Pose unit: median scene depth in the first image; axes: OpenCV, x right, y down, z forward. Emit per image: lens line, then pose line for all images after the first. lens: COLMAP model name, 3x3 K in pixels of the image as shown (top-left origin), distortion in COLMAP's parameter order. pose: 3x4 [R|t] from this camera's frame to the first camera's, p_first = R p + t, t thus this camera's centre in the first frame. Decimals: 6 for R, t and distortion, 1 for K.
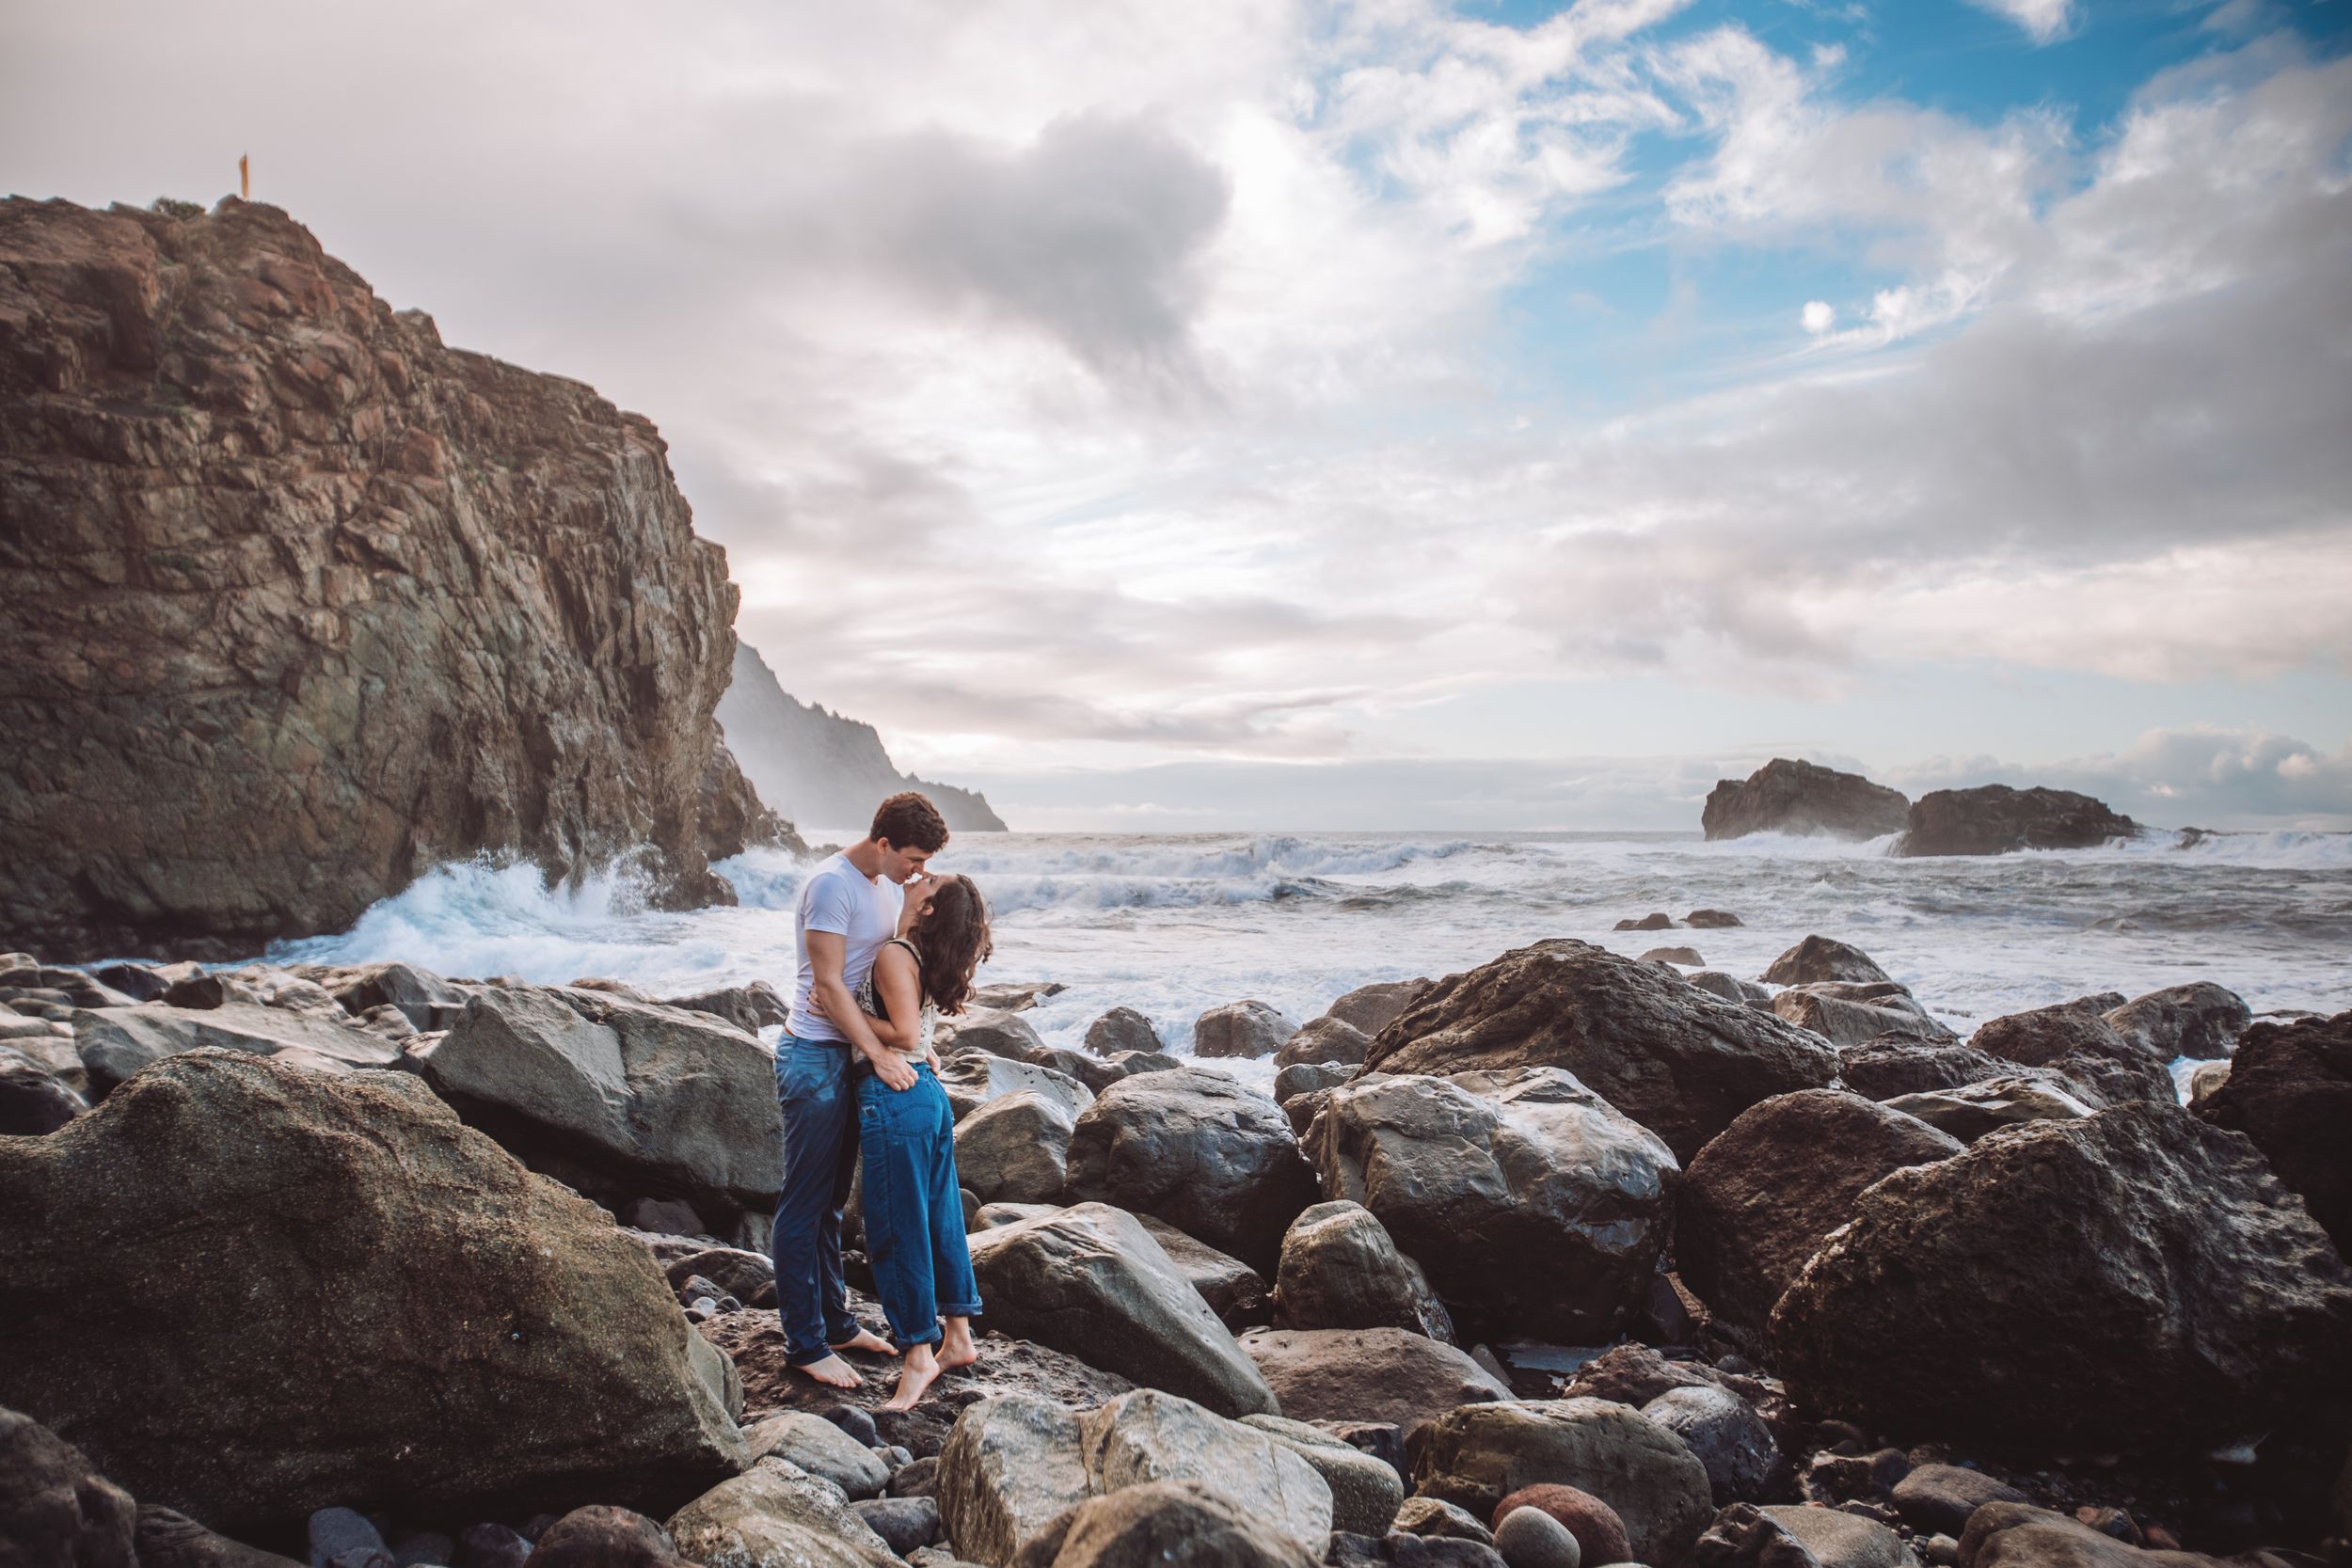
lens RADIAL K [[2305.0, 0, 1176.0], [0, 2305.0, 784.0], [0, 0, 1]] dist [0.000128, 0.008583]
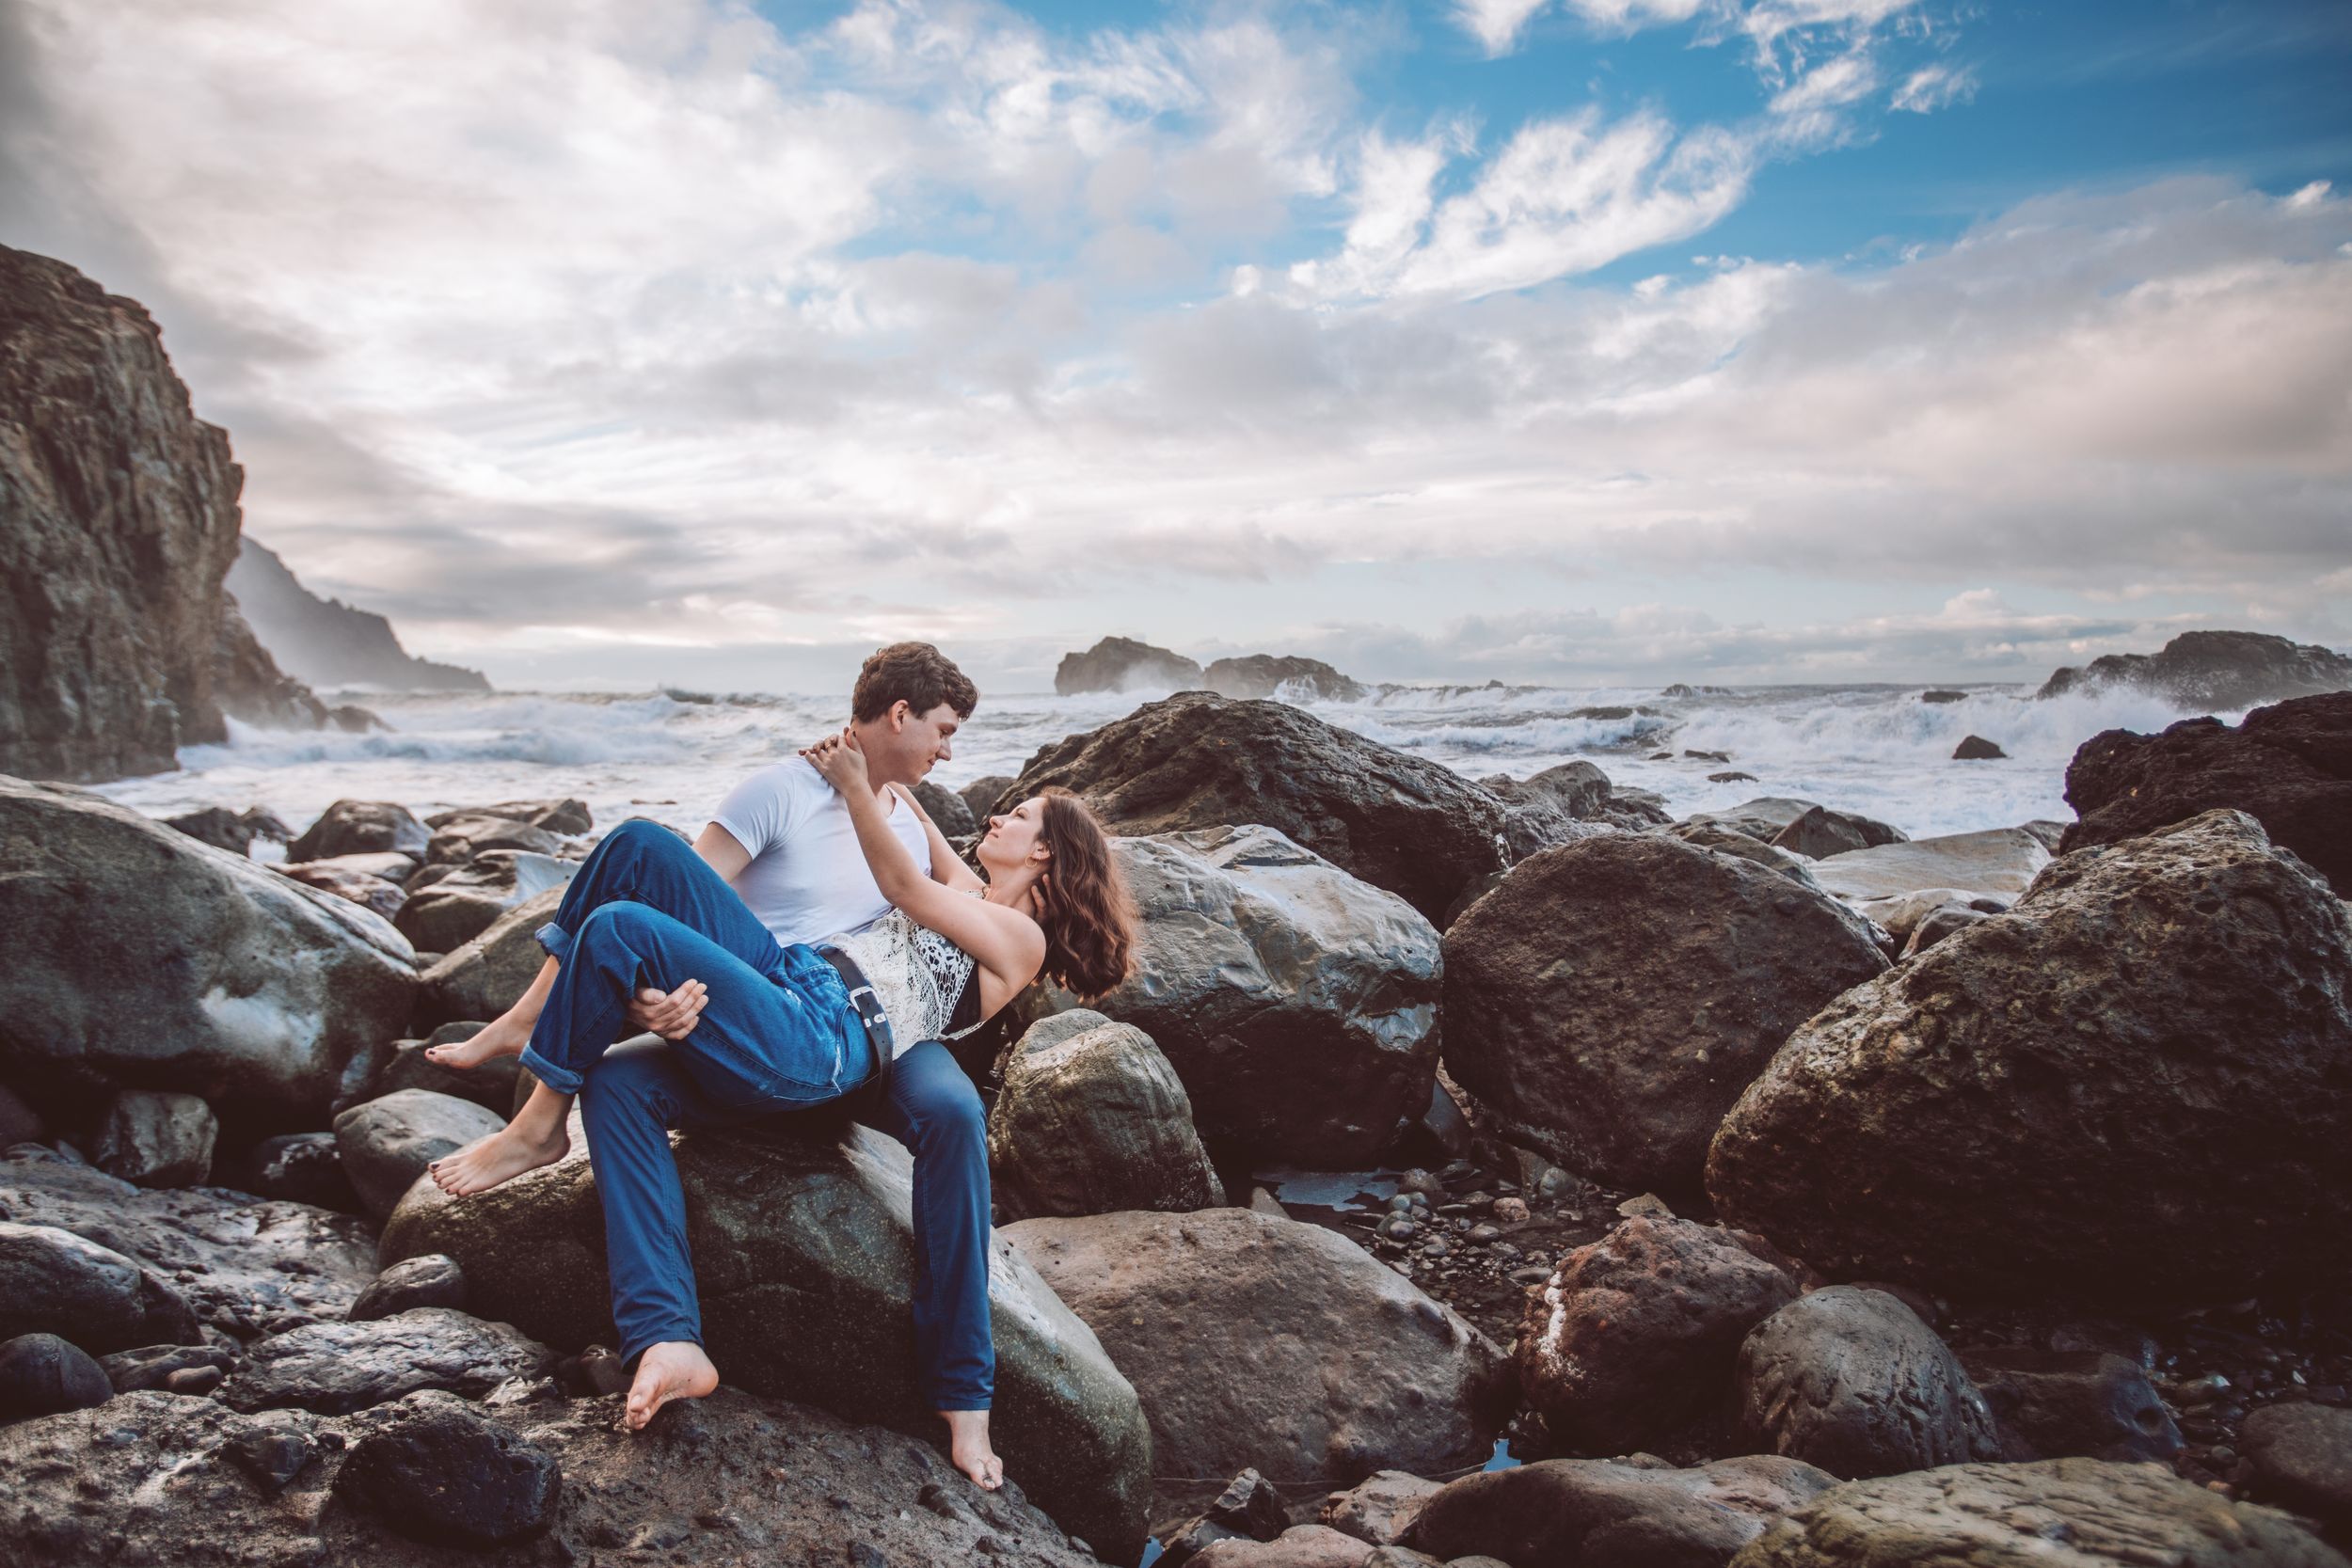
lens RADIAL K [[1679.3, 0, 1176.0], [0, 1679.3, 784.0], [0, 0, 1]] dist [-0.052455, 0.070183]
pose [[0.952294, -0.028227, 0.303873, -0.010866], [0.007151, 0.997504, 0.070249, 0.015747], [-0.305097, -0.064725, 0.950119, 0.105100]]
